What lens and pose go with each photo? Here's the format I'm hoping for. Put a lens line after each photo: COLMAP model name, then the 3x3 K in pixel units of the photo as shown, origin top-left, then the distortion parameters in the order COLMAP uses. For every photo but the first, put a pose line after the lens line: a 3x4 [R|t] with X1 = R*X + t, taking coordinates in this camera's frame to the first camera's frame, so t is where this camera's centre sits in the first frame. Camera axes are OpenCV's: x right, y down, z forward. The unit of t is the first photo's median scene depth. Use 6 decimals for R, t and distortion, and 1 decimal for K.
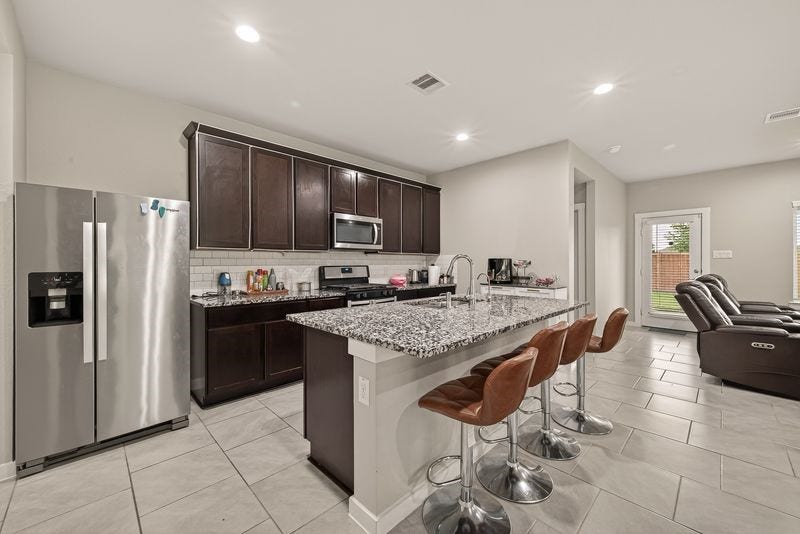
lens RADIAL K [[314.4, 0, 400.0], [0, 314.4, 267.0], [0, 0, 1]] dist [0.002664, 0.000157]
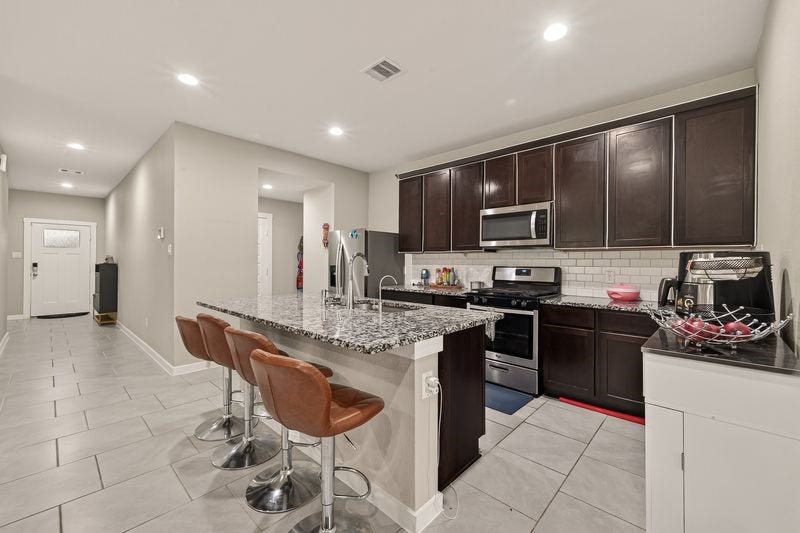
lens RADIAL K [[322.0, 0, 405.4], [0, 322.0, 264.7], [0, 0, 1]] dist [-0.000082, 0.000032]
pose [[0.048921, 0.009949, -0.998753, 0.745239], [-0.021685, 0.999725, 0.008896, -0.011046], [0.998567, 0.021222, 0.049124, 0.721699]]
